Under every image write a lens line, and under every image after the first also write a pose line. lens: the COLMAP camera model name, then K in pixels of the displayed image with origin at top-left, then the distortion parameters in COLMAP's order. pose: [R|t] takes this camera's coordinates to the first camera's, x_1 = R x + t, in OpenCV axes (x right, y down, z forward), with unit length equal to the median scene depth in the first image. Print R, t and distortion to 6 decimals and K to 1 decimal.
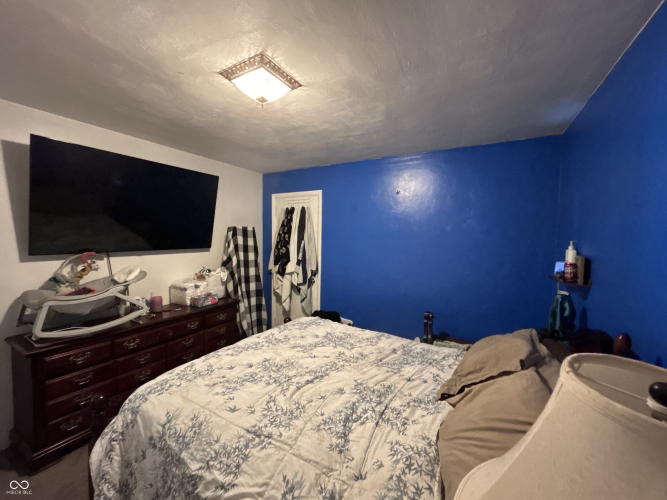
lens RADIAL K [[270.8, 0, 332.0], [0, 270.8, 247.8], [0, 0, 1]] dist [-0.001734, -0.000043]
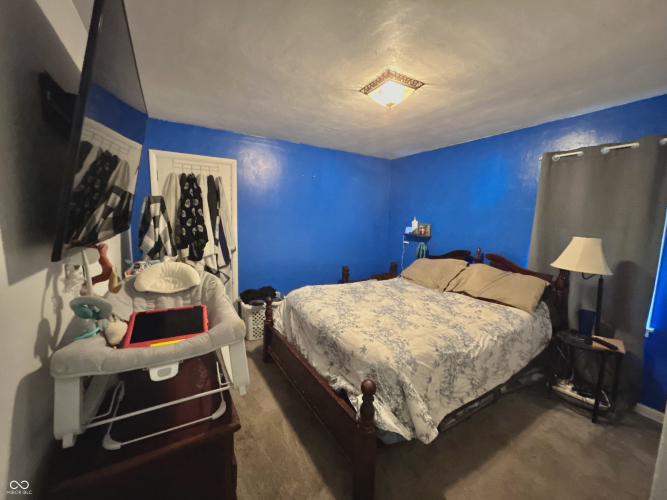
lens RADIAL K [[270.8, 0, 332.0], [0, 270.8, 247.8], [0, 0, 1]] dist [-0.001734, -0.000043]
pose [[0.495612, -0.101550, 0.862587, -0.809737], [0.018752, 0.994161, 0.106265, -0.014030], [-0.868341, -0.036491, 0.494623, 0.311536]]
